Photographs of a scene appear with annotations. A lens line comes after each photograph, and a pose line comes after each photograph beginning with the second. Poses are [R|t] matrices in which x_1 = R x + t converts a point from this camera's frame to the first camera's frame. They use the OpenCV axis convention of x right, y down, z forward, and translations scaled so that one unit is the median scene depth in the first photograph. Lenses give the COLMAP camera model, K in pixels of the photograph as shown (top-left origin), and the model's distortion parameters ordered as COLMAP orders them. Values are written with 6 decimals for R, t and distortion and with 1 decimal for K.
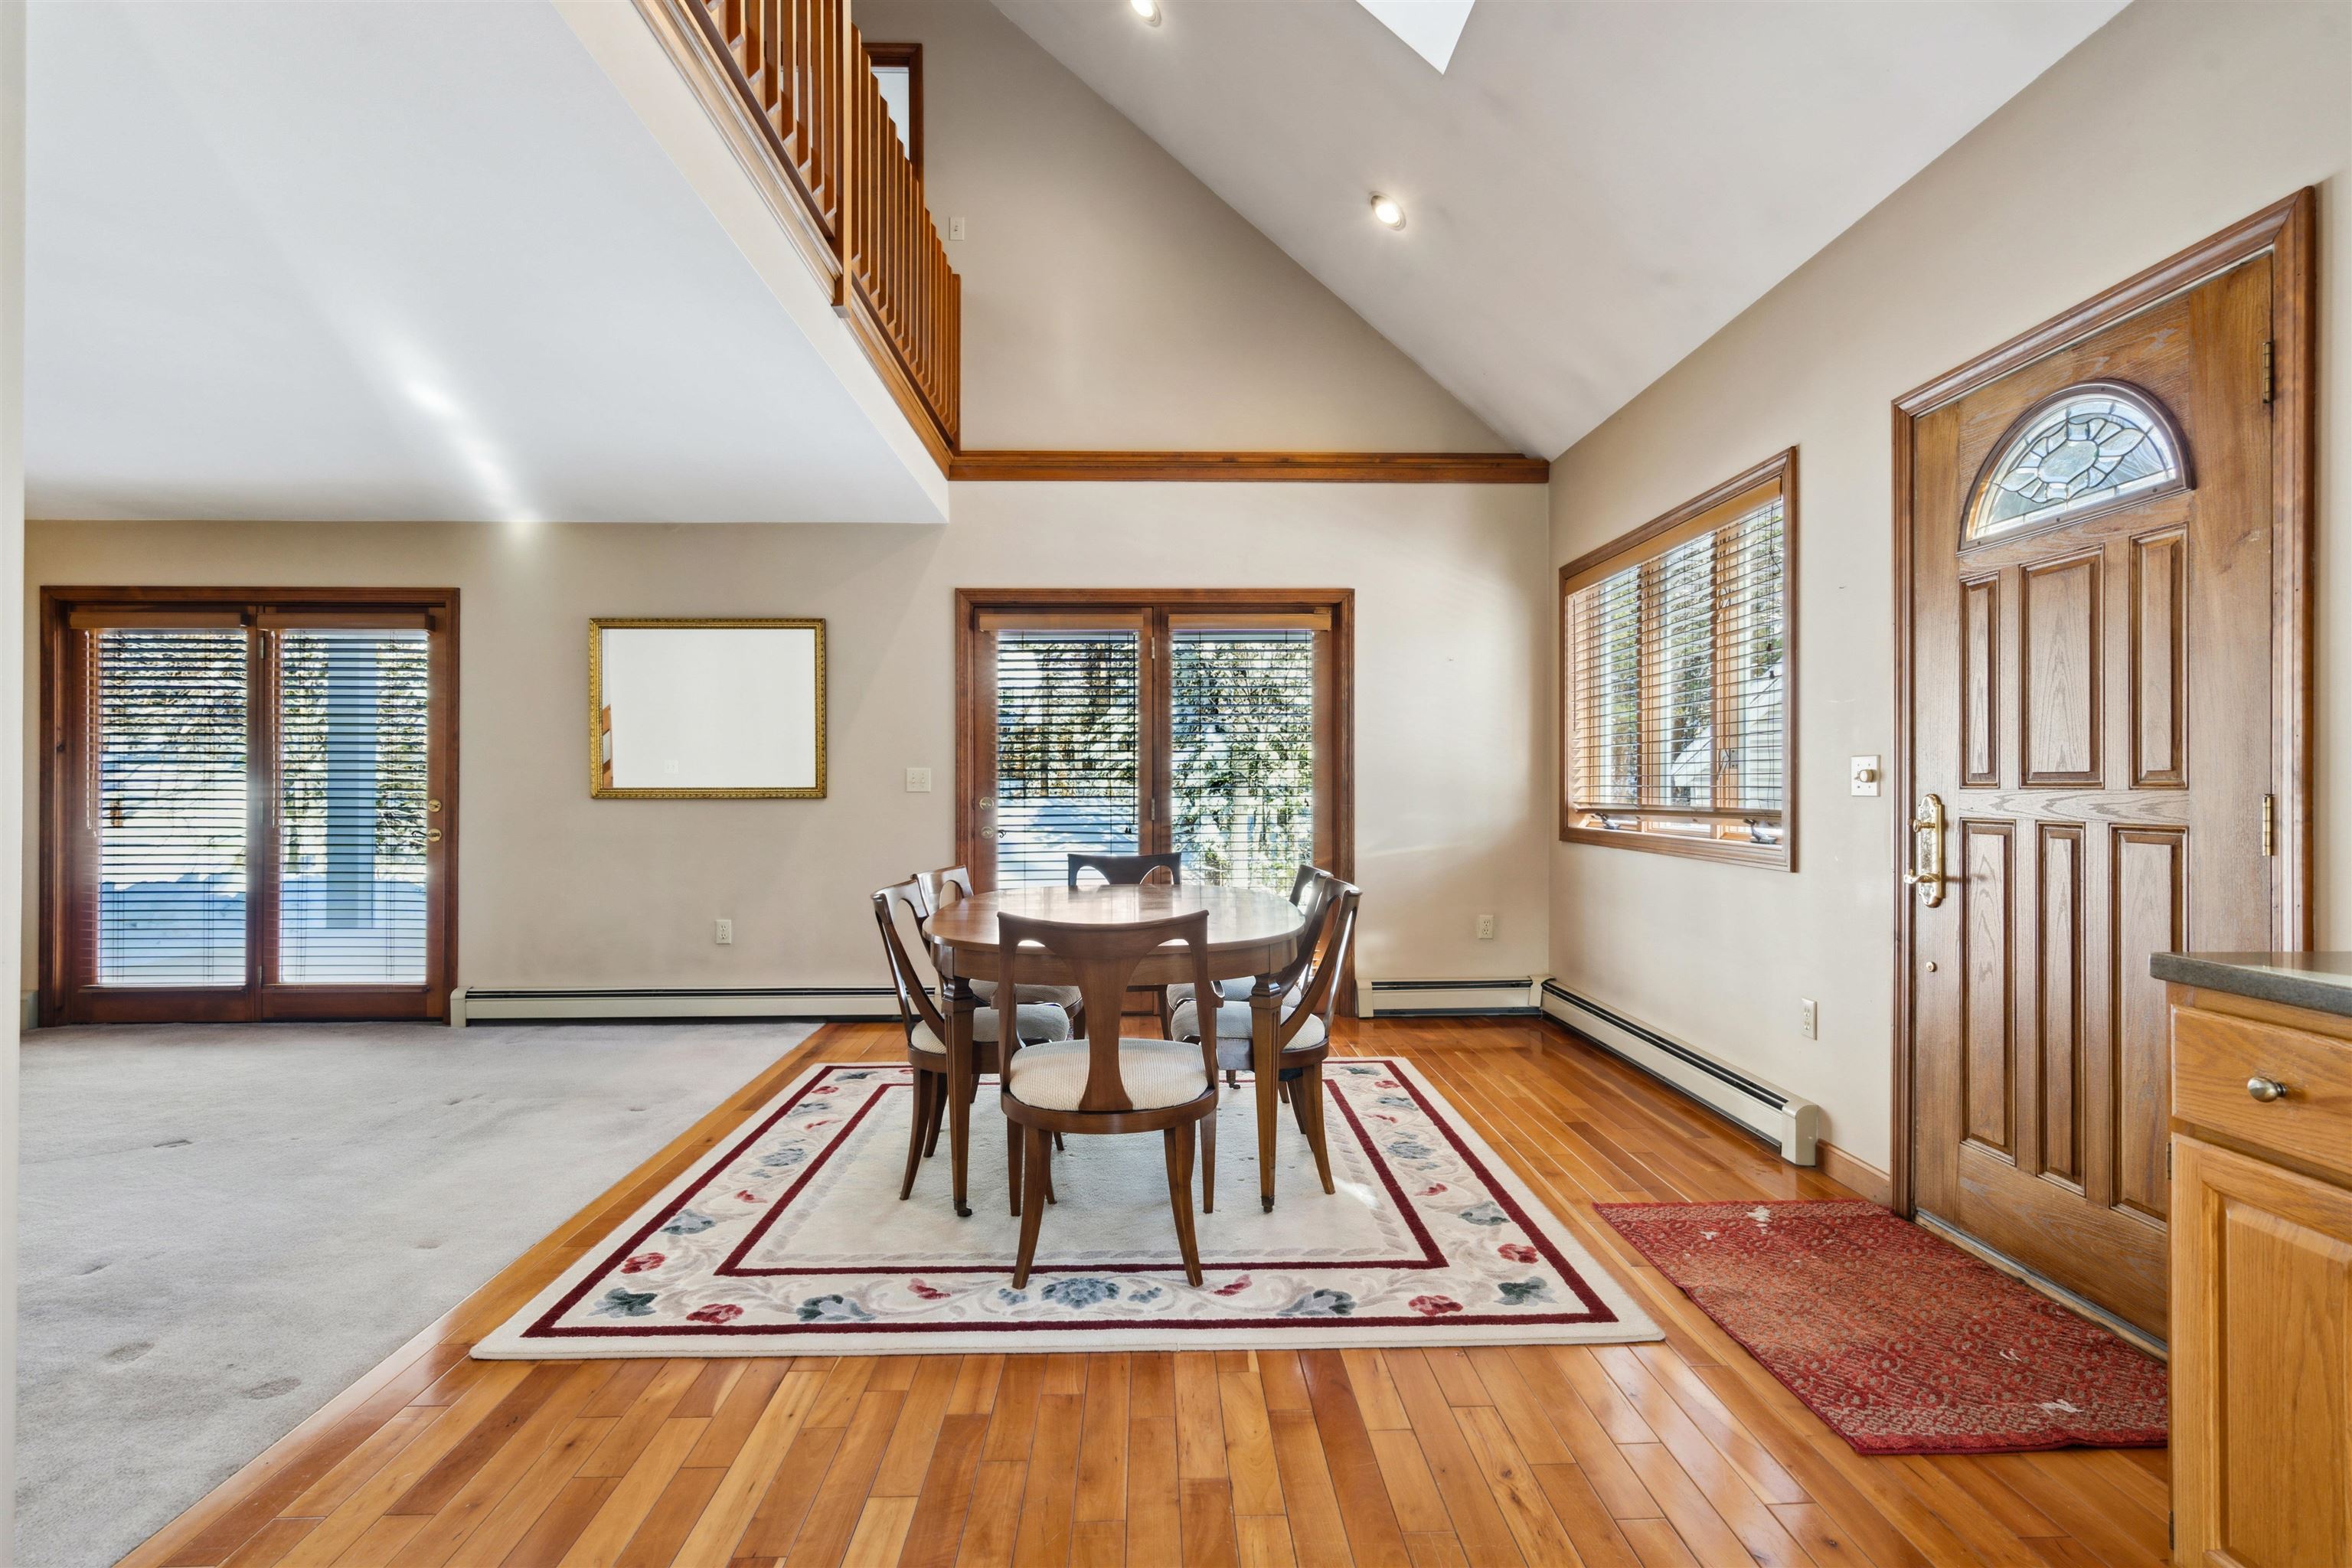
lens RADIAL K [[1122.4, 0, 1170.2], [0, 1122.4, 776.2], [0, 0, 1]] dist [0.002865, 0.000467]
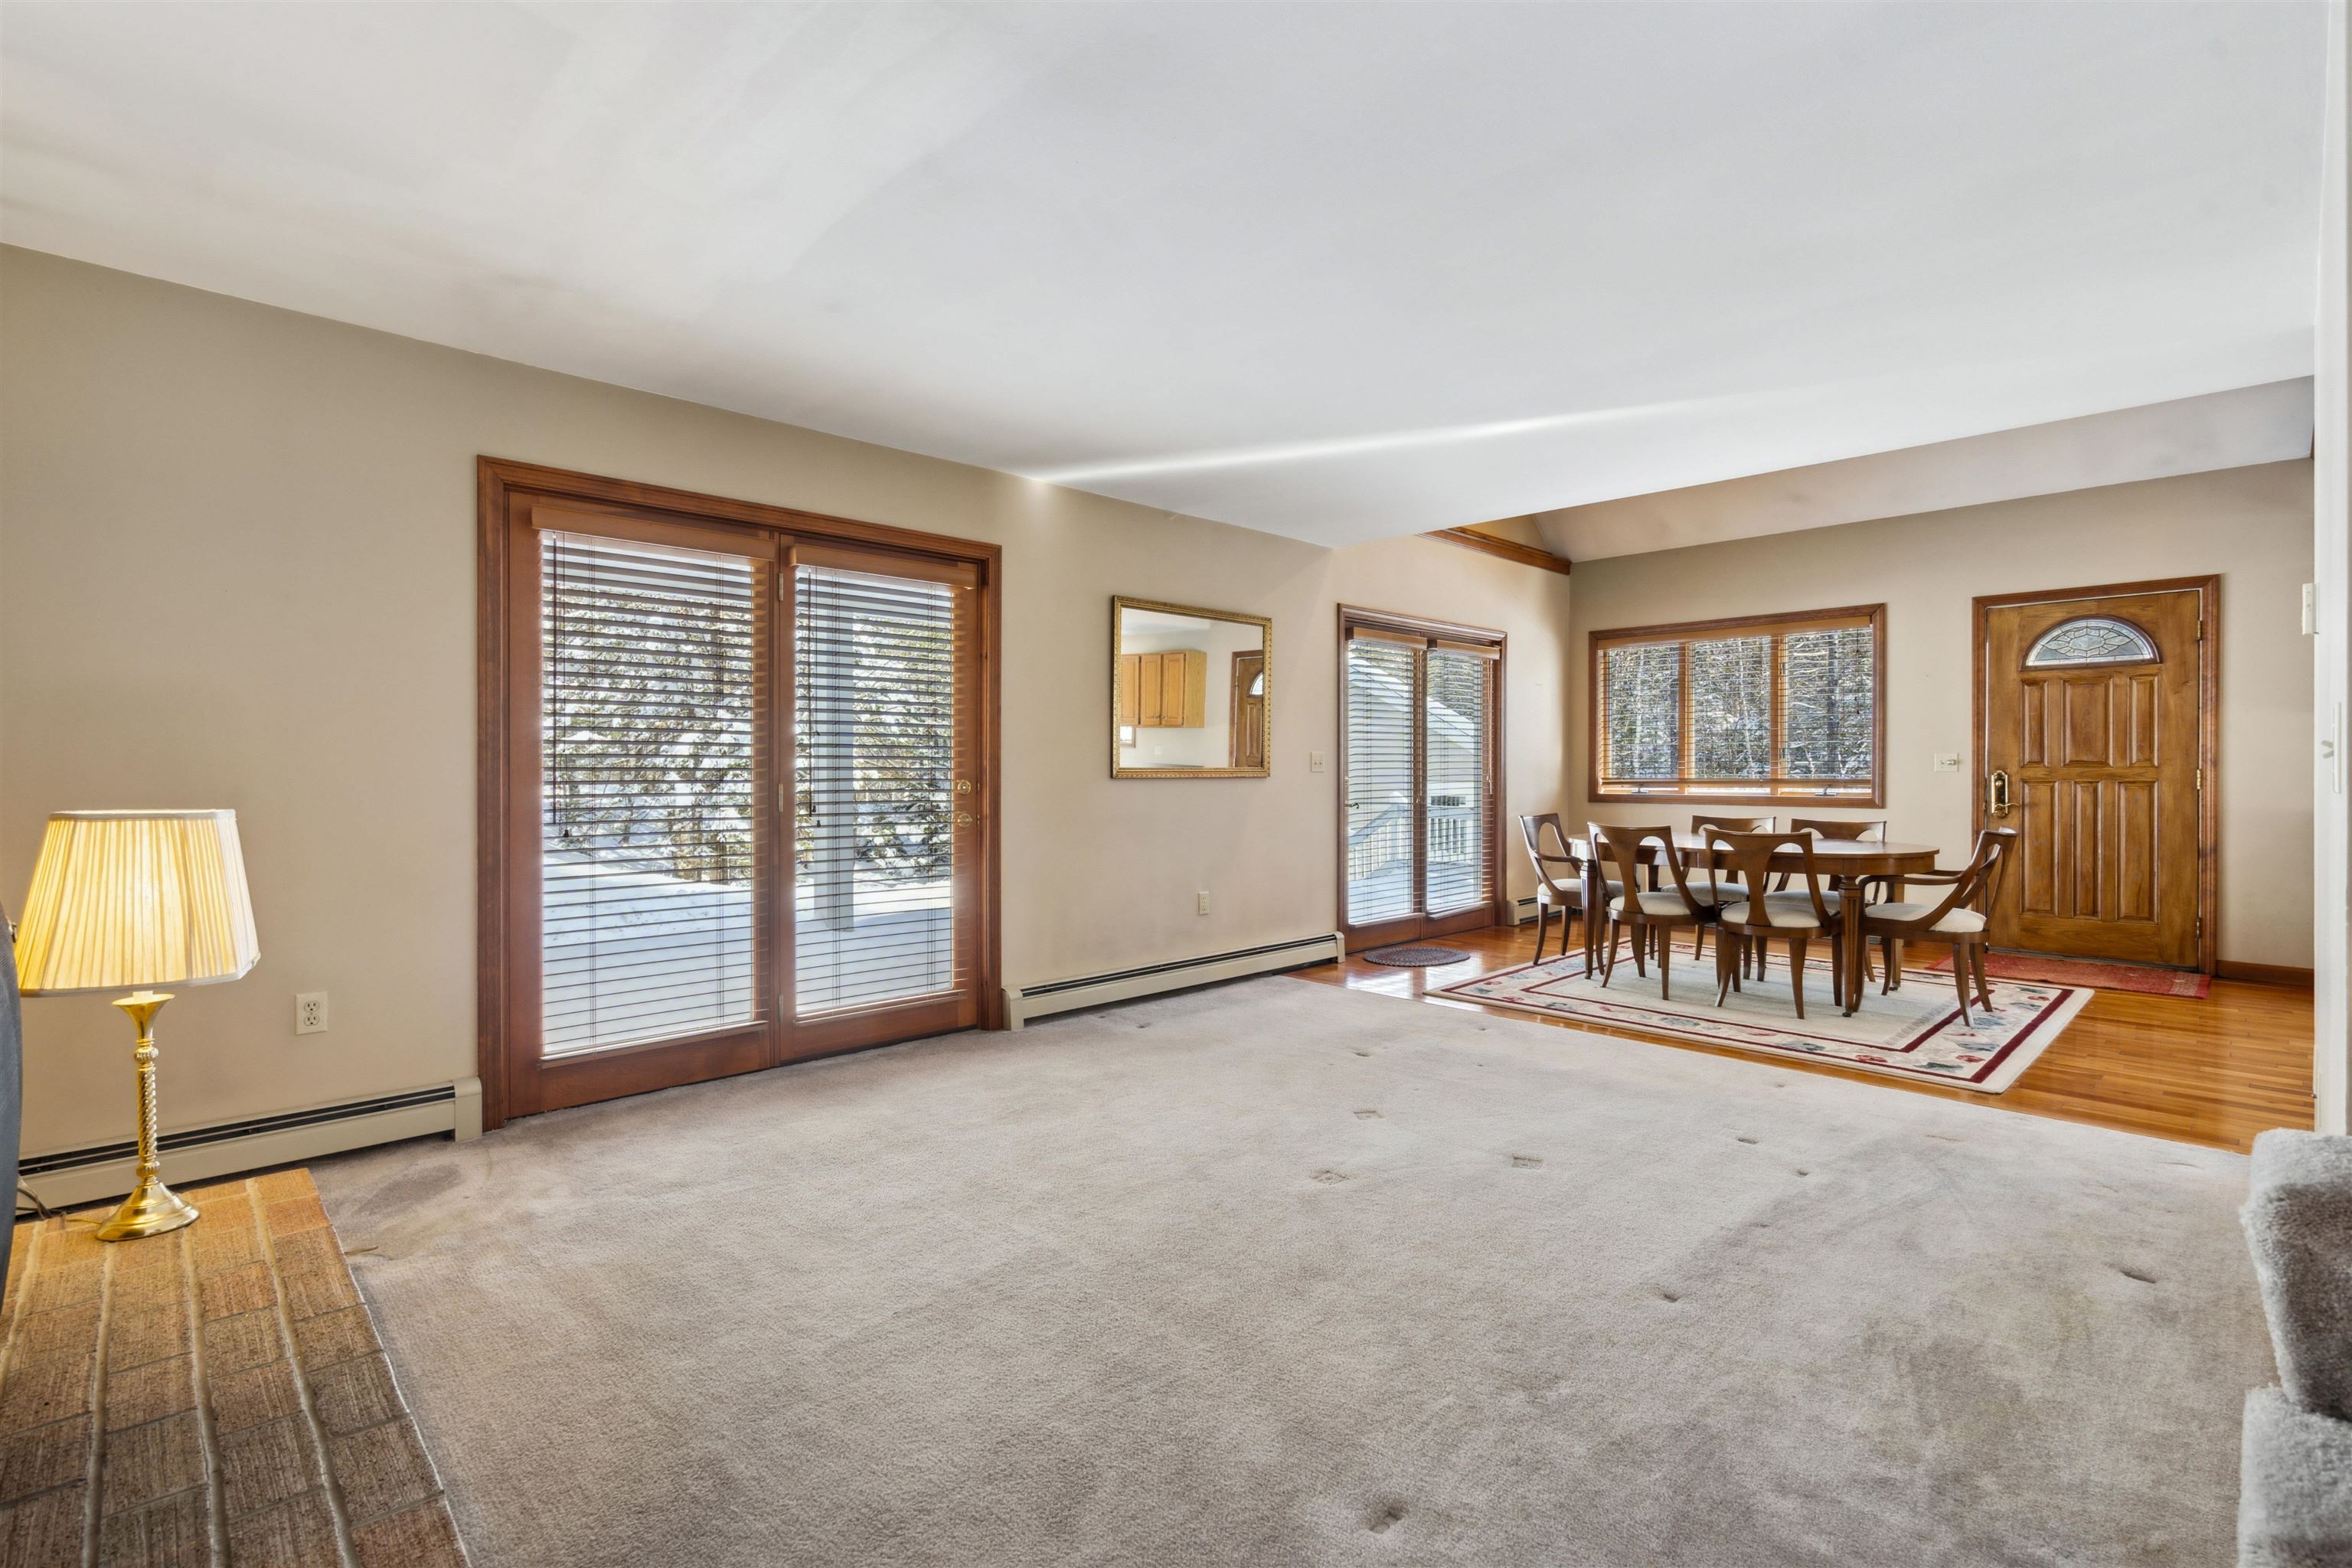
lens RADIAL K [[1085.5, 0, 1163.5], [0, 1085.5, 768.4], [0, 0, 1]] dist [-0.014943, 0.008747]
pose [[0.739580, 0.002079, 0.673065, -1.747560], [-0.005573, 0.999980, 0.003035, 0.012606], [-0.673045, -0.005995, 0.739577, 0.414663]]
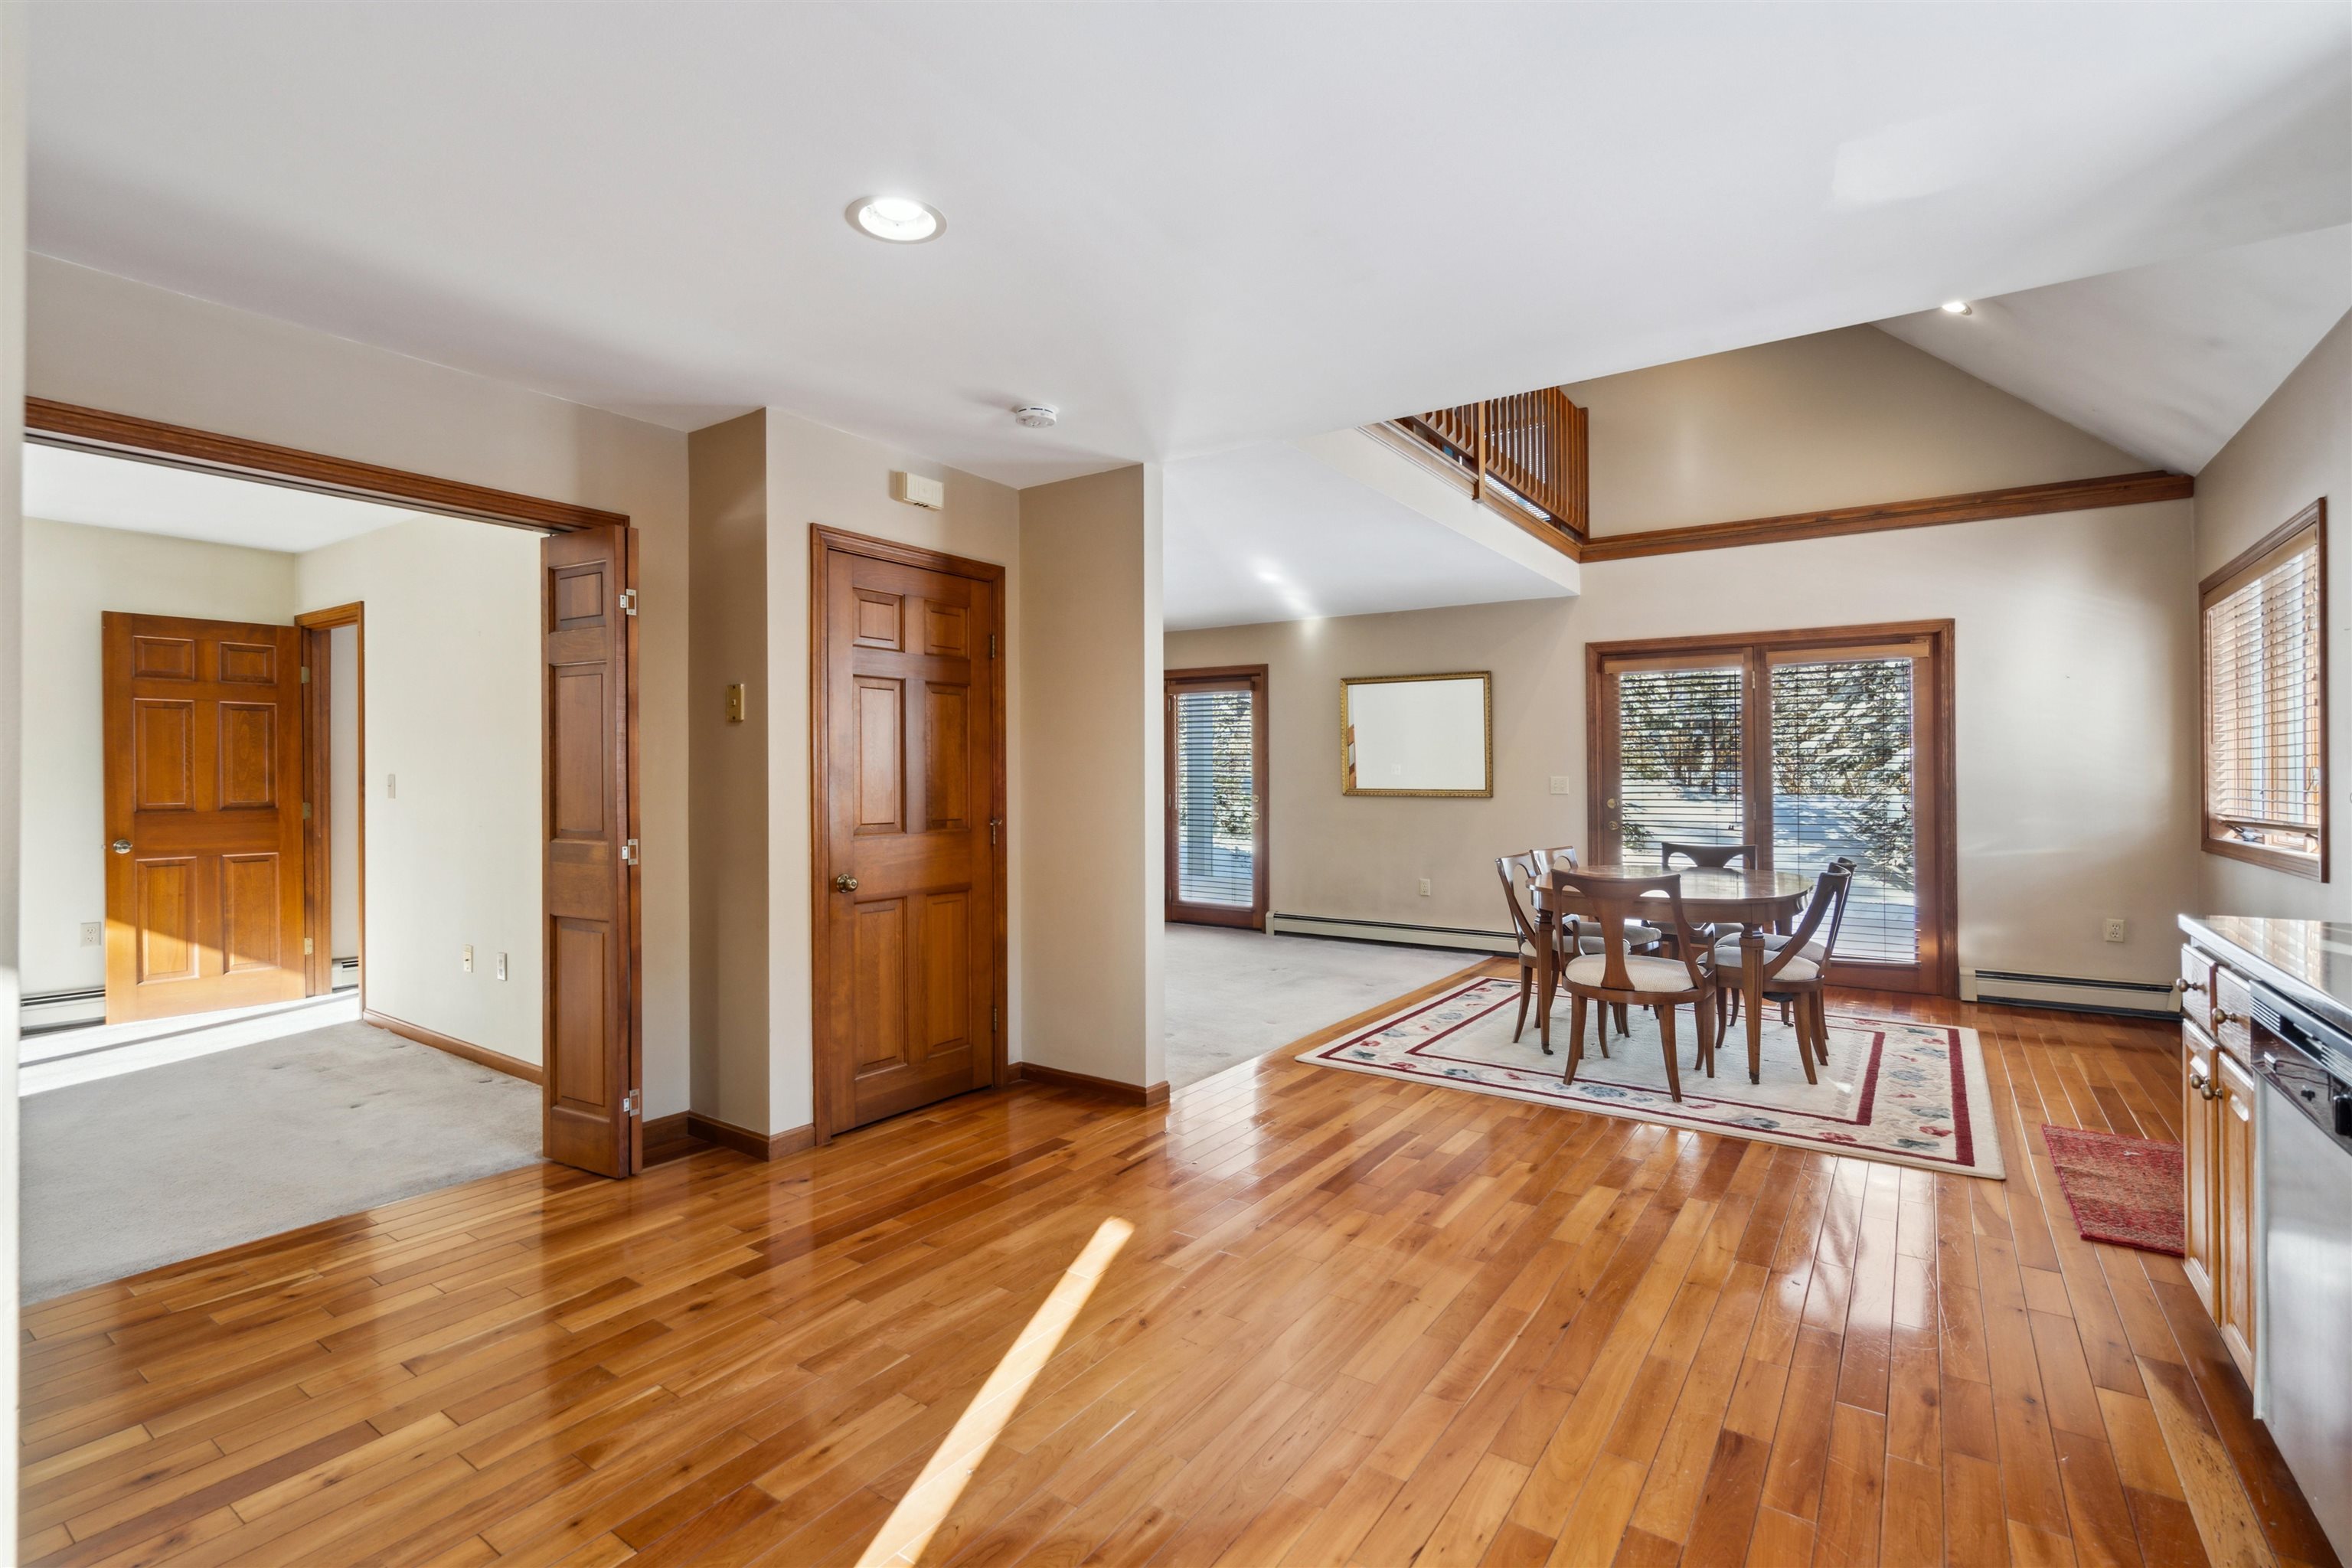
lens RADIAL K [[1074.3, 0, 1165.6], [0, 1074.3, 750.4], [0, 0, 1]] dist [0.000166, 0.000311]
pose [[0.803884, -0.010766, -0.594688, 0.264599], [0.000367, 0.999845, -0.017605, -0.025481], [0.594785, 0.013934, 0.803764, -0.526866]]
